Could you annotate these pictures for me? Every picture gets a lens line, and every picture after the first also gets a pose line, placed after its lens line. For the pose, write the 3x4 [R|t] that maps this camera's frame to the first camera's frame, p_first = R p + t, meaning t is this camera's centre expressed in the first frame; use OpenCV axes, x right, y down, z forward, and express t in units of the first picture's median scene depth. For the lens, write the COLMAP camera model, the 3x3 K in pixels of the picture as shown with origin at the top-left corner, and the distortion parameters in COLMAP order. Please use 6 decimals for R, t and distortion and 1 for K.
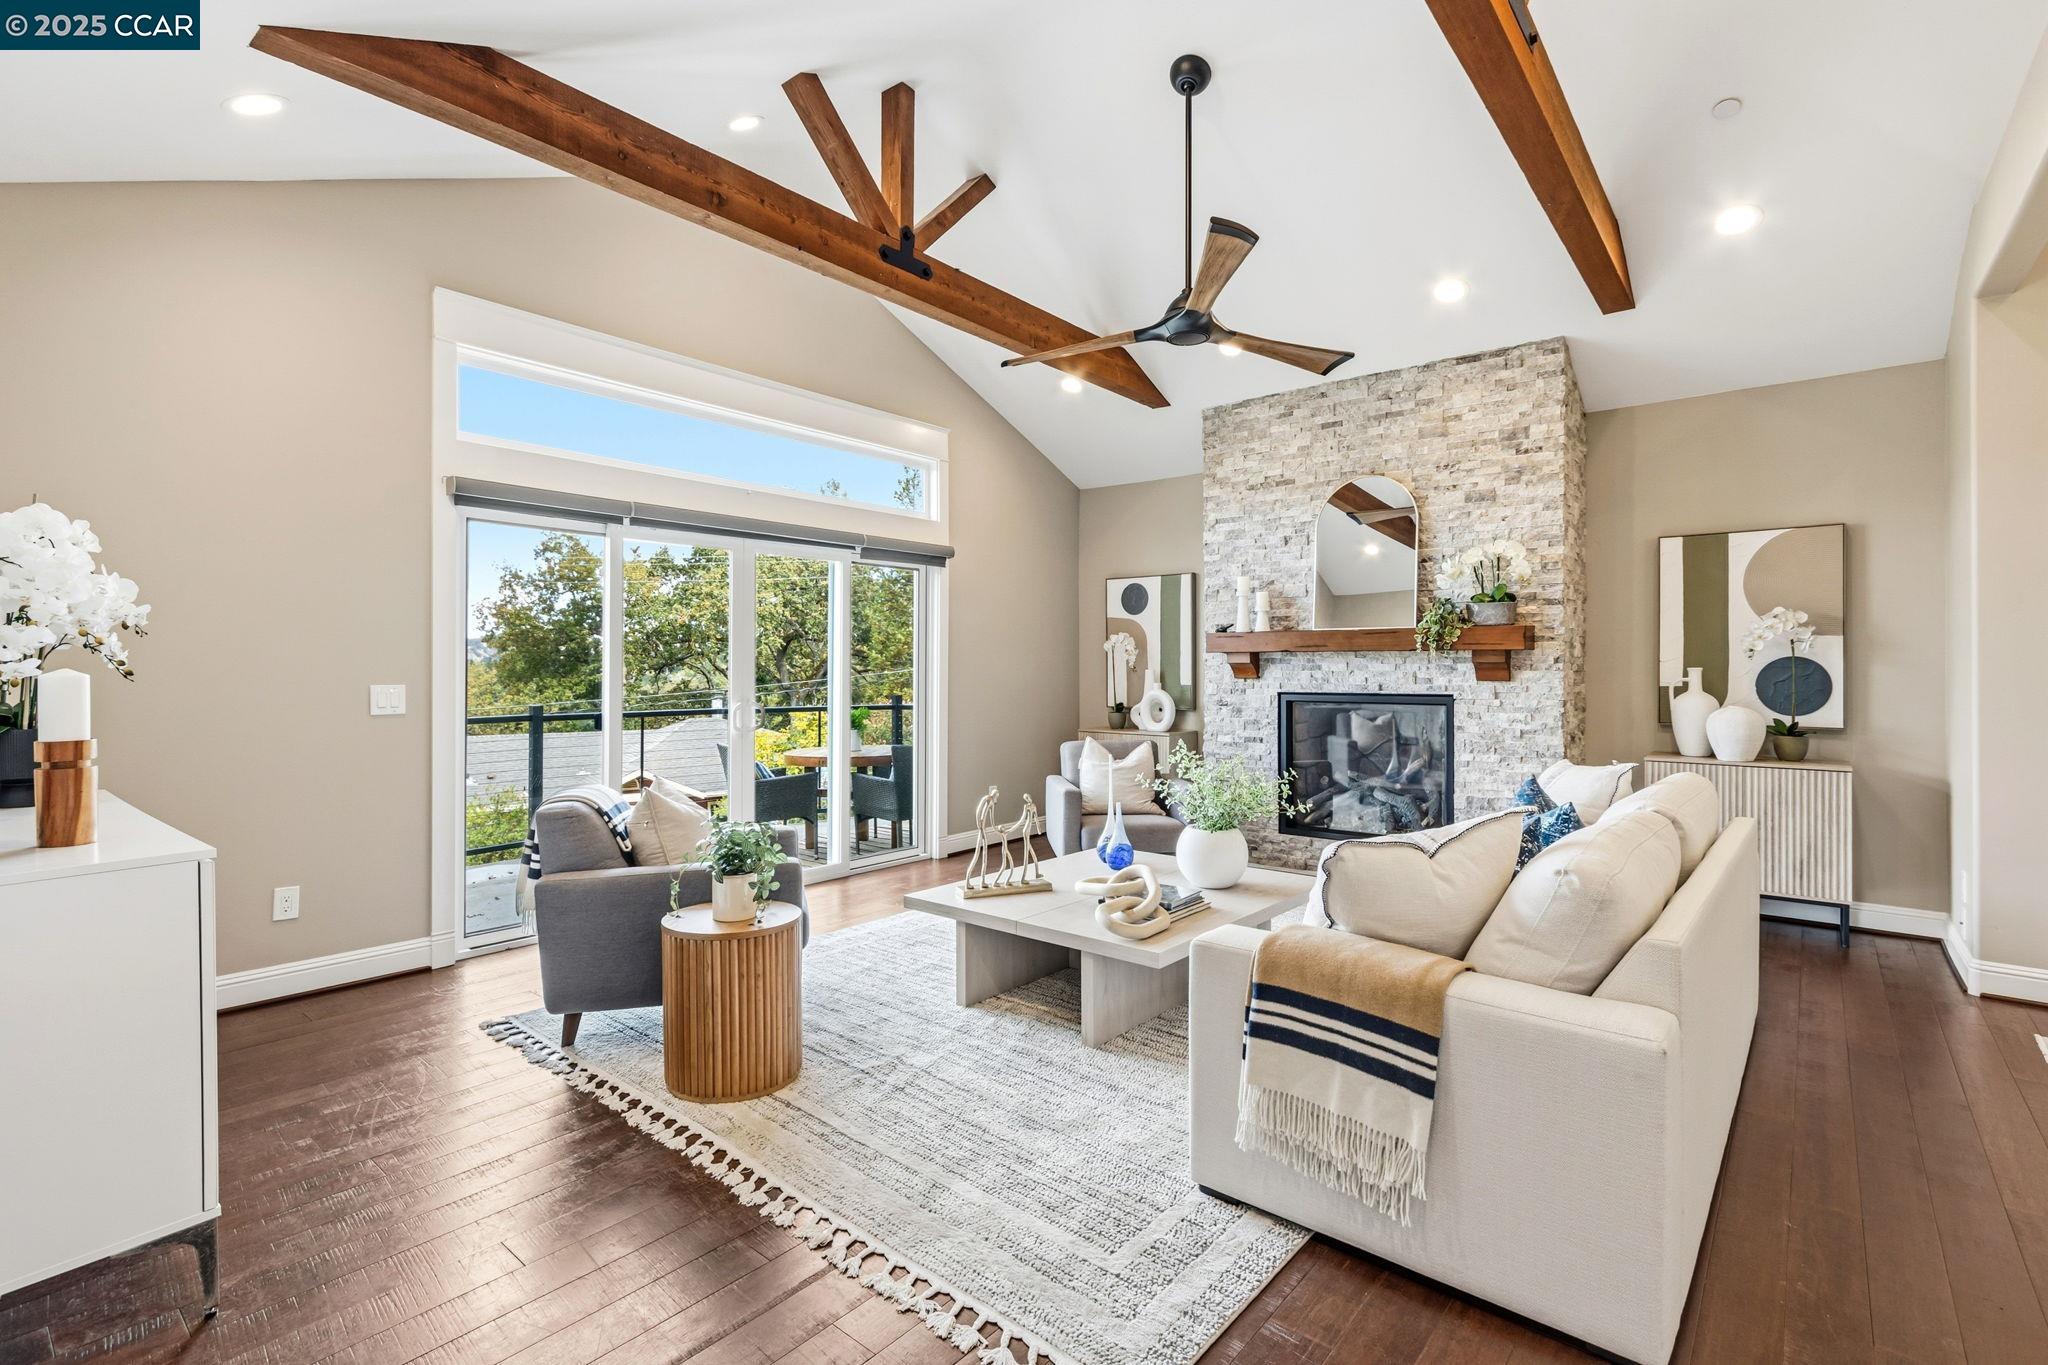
lens RADIAL K [[944.4, 0, 1022.2], [0, 944.4, 675.2], [0, 0, 1]] dist [0.017702, -0.000405]
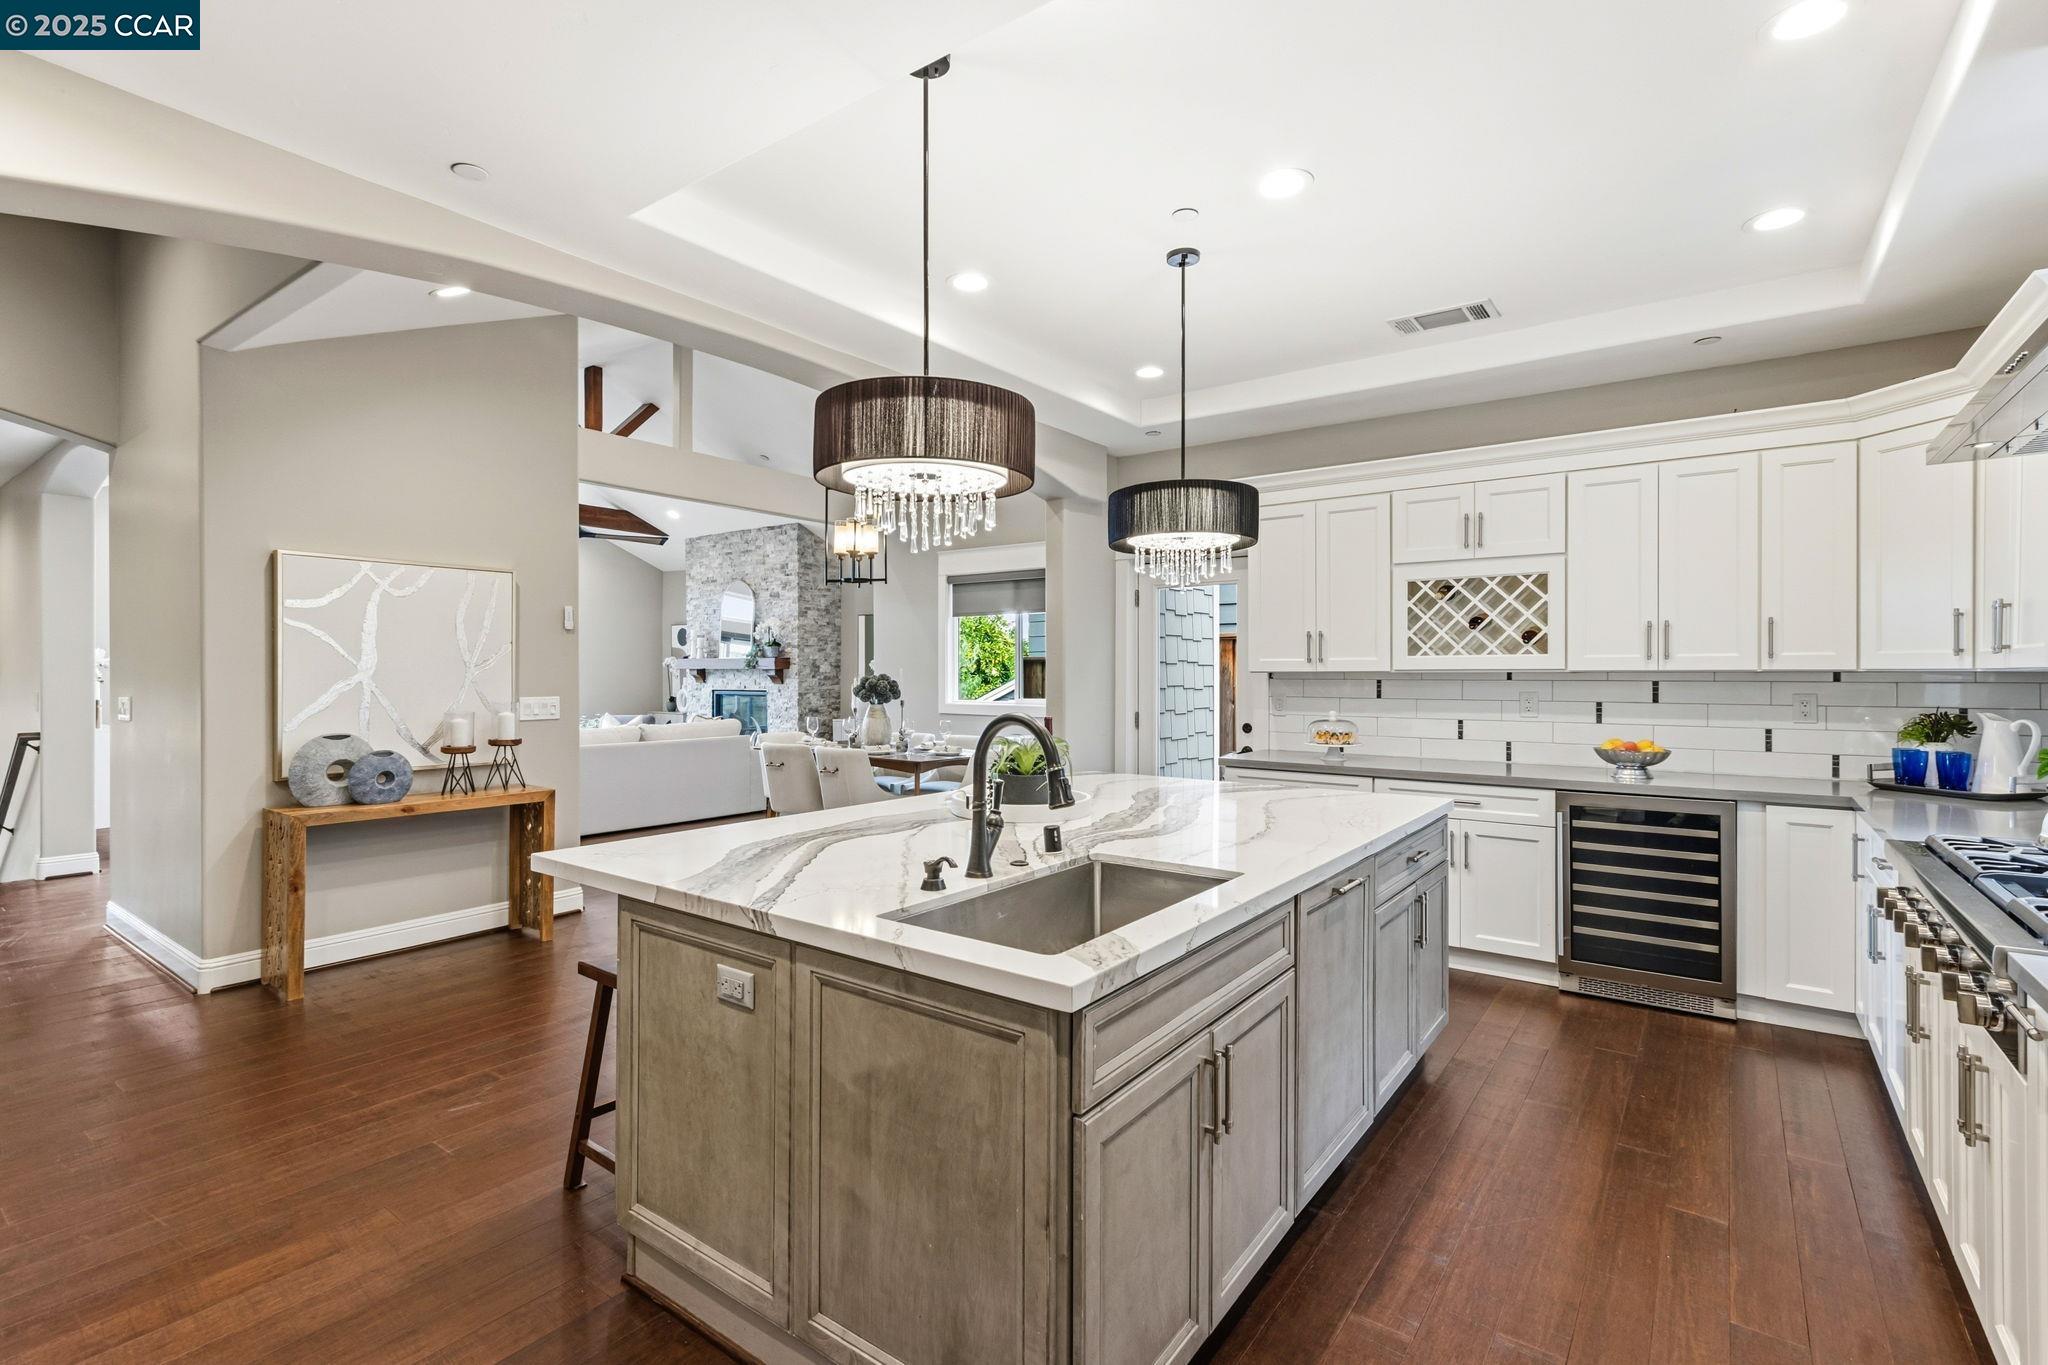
lens RADIAL K [[944.4, 0, 1016.6], [0, 944.4, 672.3], [0, 0, 1]] dist [0.017702, -0.000405]
pose [[0.998371, -0.003800, 0.056921, 0.895943], [0.004054, 0.999982, -0.004355, -0.007766], [-0.056904, 0.004579, 0.998369, -1.097322]]
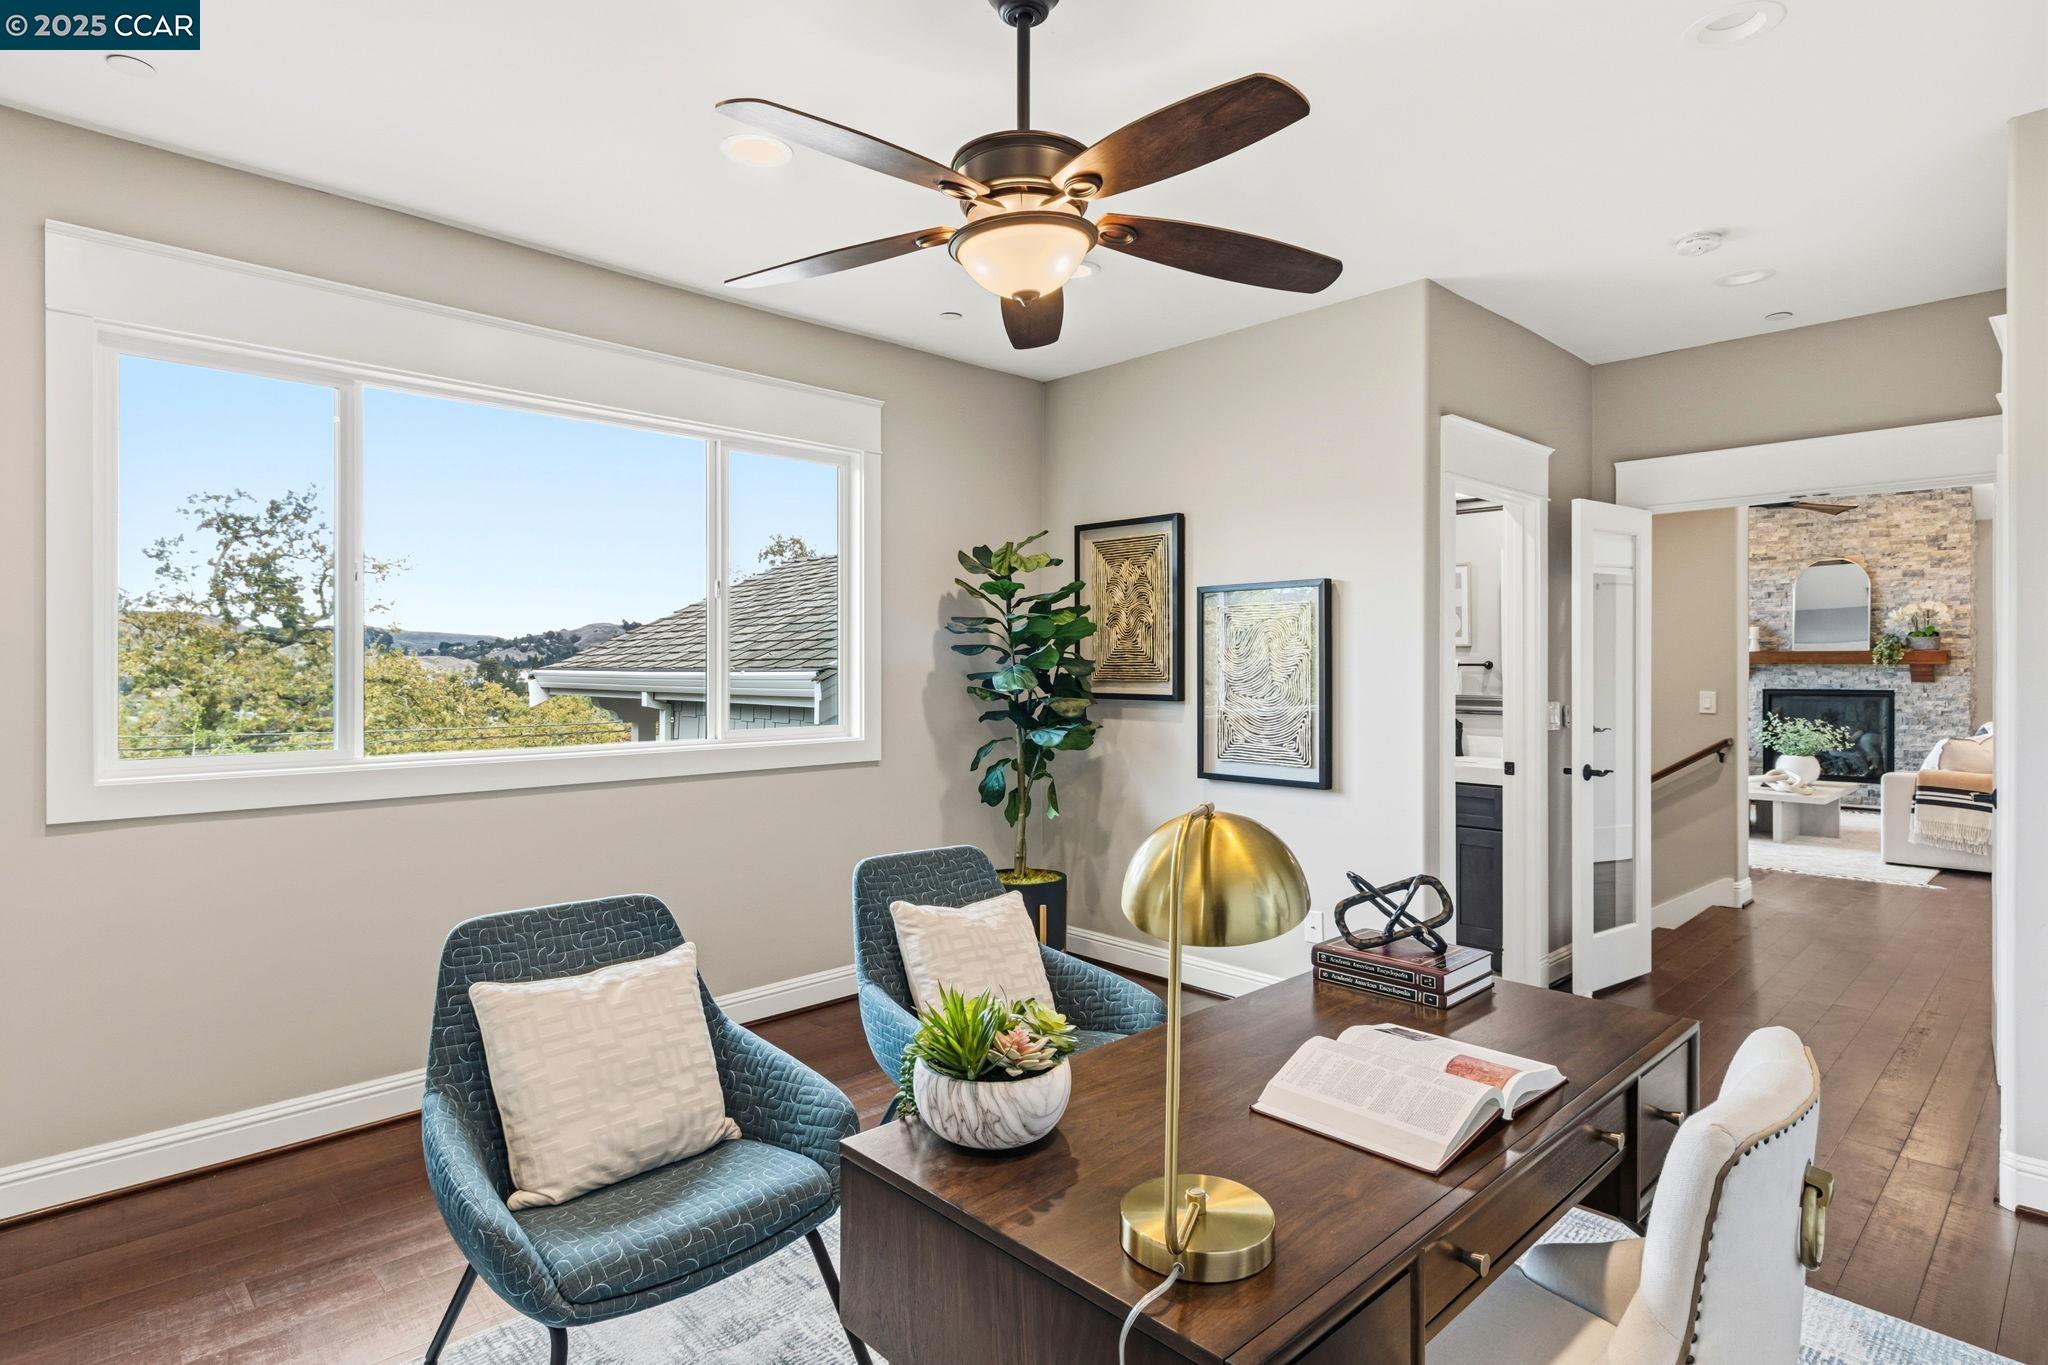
lens RADIAL K [[1066.4, 0, 1025.3], [0, 1066.4, 676.2], [0, 0, 1]] dist [-0.001922, -0.000109]
pose [[0.994029, 0.000940, -0.109113, -0.890965], [-0.000700, 0.999997, 0.002244, -0.007989], [0.109114, -0.002154, 0.994027, -1.070225]]
